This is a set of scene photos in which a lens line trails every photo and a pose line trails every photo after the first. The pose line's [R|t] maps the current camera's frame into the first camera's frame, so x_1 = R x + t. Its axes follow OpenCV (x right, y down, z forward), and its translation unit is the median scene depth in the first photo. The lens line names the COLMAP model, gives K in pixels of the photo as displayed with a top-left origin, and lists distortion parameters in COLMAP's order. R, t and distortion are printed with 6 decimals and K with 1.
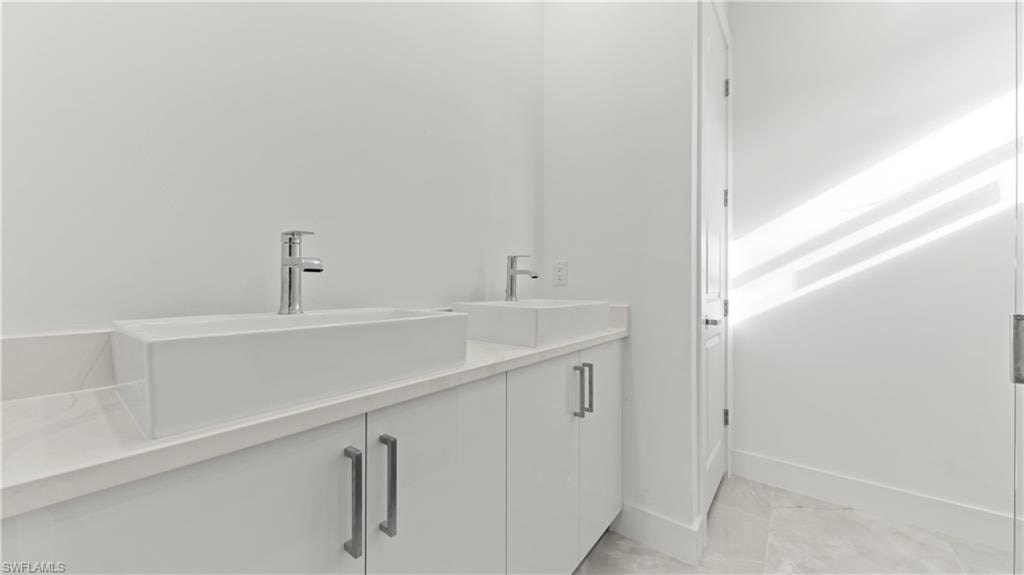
lens RADIAL K [[356.5, 0, 512.0], [0, 356.5, 287.5], [0, 0, 1]] dist [0.003627, -0.000291]
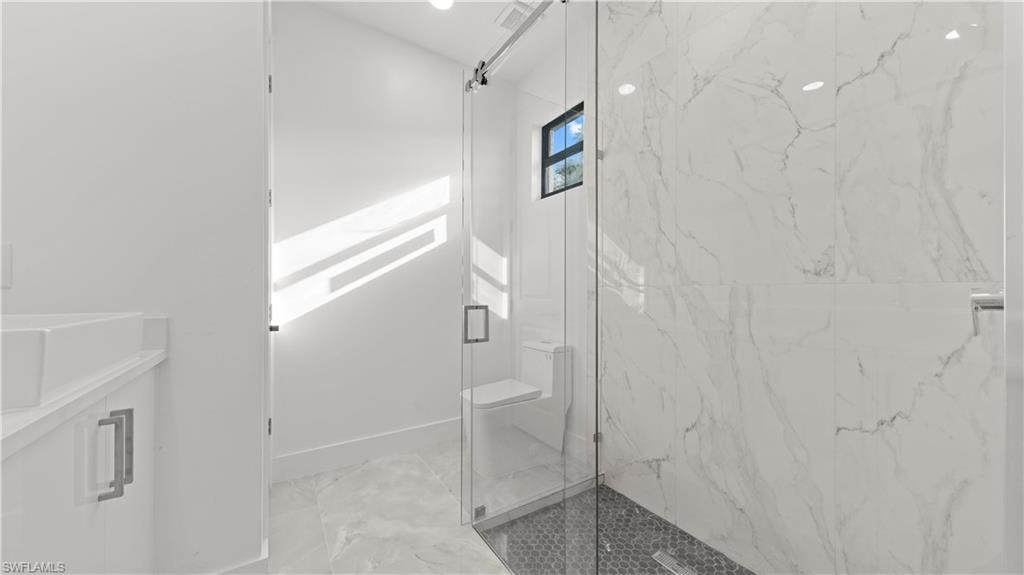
lens RADIAL K [[357.4, 0, 512.3], [0, 357.4, 292.0], [0, 0, 1]] dist [0.001262, -0.000073]
pose [[0.313131, -0.000166, 0.949710, -0.141360], [-0.001204, 0.999999, 0.000572, -0.000733], [-0.949709, -0.001322, 0.313131, 0.102265]]
